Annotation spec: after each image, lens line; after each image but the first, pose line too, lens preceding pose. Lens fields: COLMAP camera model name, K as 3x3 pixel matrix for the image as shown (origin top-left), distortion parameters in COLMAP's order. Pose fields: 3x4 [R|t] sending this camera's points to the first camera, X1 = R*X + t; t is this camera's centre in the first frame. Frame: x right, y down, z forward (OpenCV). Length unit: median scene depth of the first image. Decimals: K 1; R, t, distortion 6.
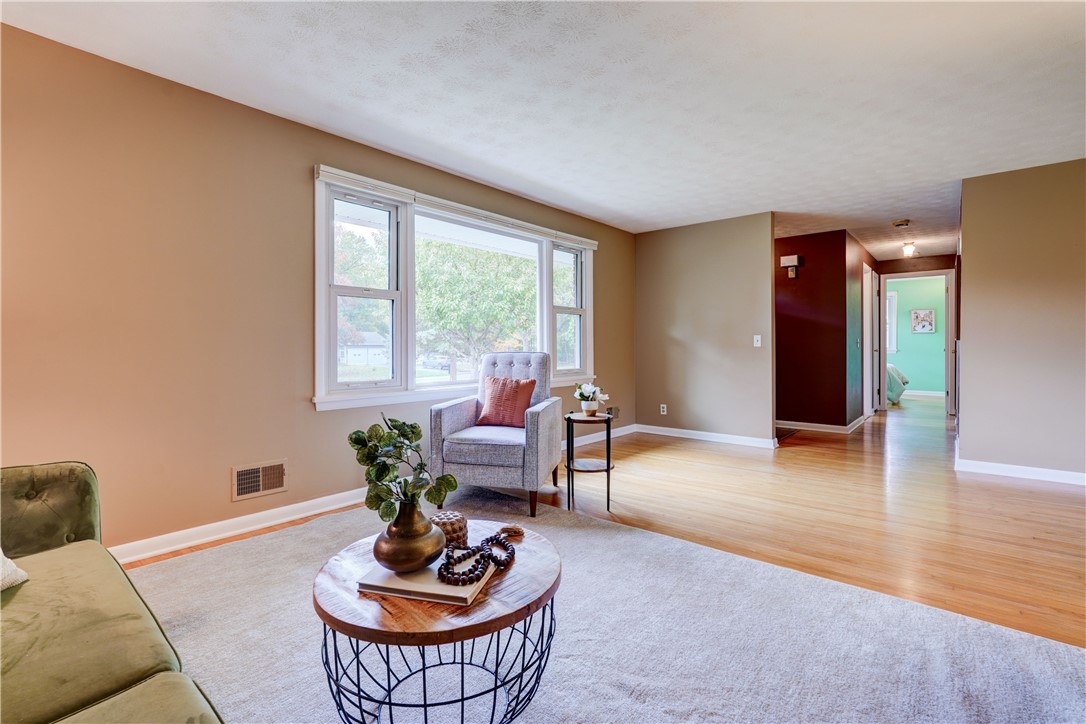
lens RADIAL K [[418.1, 0, 616.7], [0, 418.1, 346.7], [0, 0, 1]] dist [-0.000444, 0.003330]
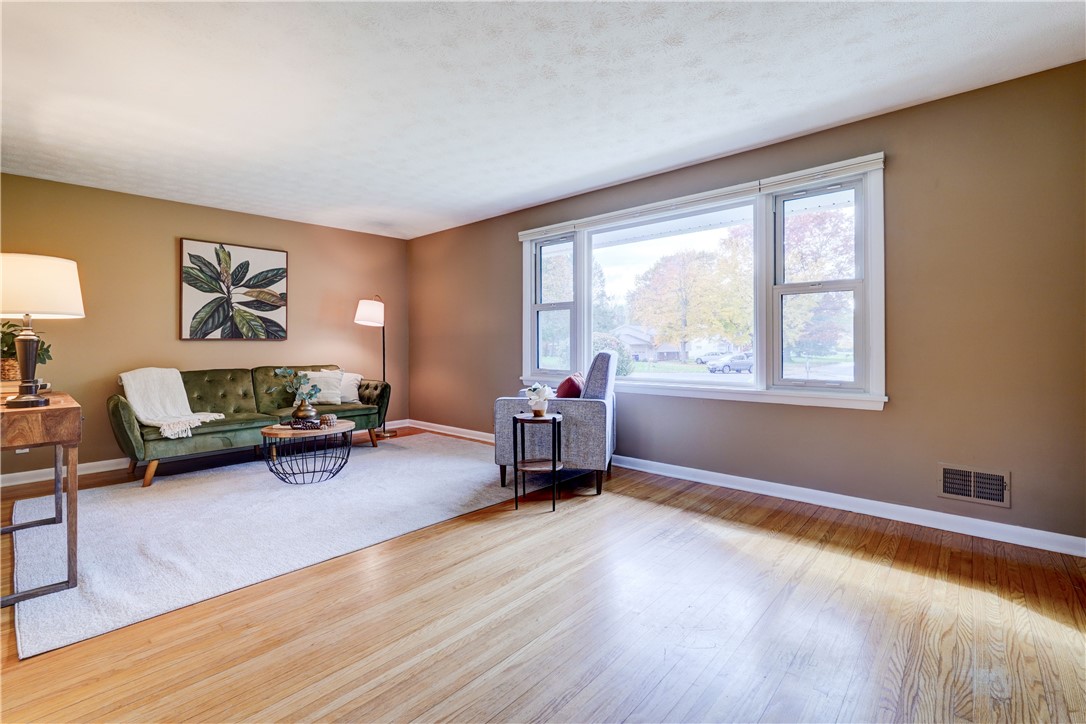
lens RADIAL K [[500.2, 0, 538.3], [0, 500.2, 341.6], [0, 0, 1]] dist [-0.003769, 0.007102]
pose [[-0.029748, -0.003895, -0.999550, 1.273678], [0.008168, 0.999958, -0.004140, -0.006940], [0.999524, -0.008287, -0.029715, 1.181484]]
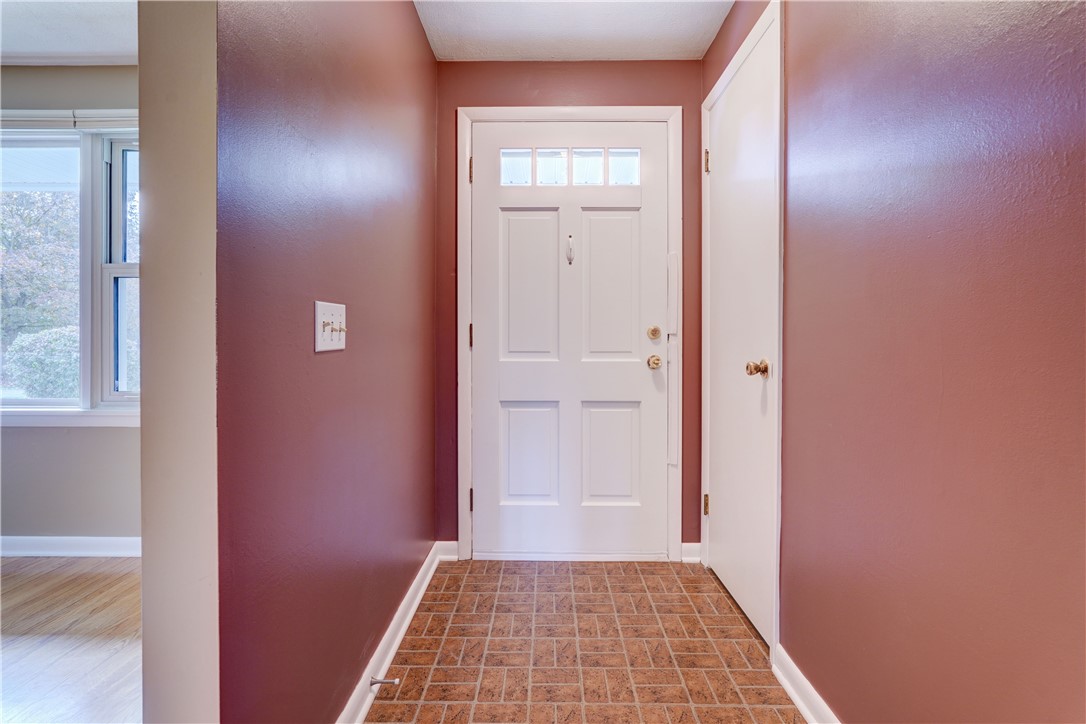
lens RADIAL K [[512.2, 0, 520.6], [0, 512.2, 345.2], [0, 0, 1]] dist [-0.002062, 0.008012]
pose [[0.615496, 0.004194, -0.788129, 1.183982], [-0.000284, 0.999987, 0.005100, -0.004319], [0.788140, -0.002915, 0.615489, 1.902317]]
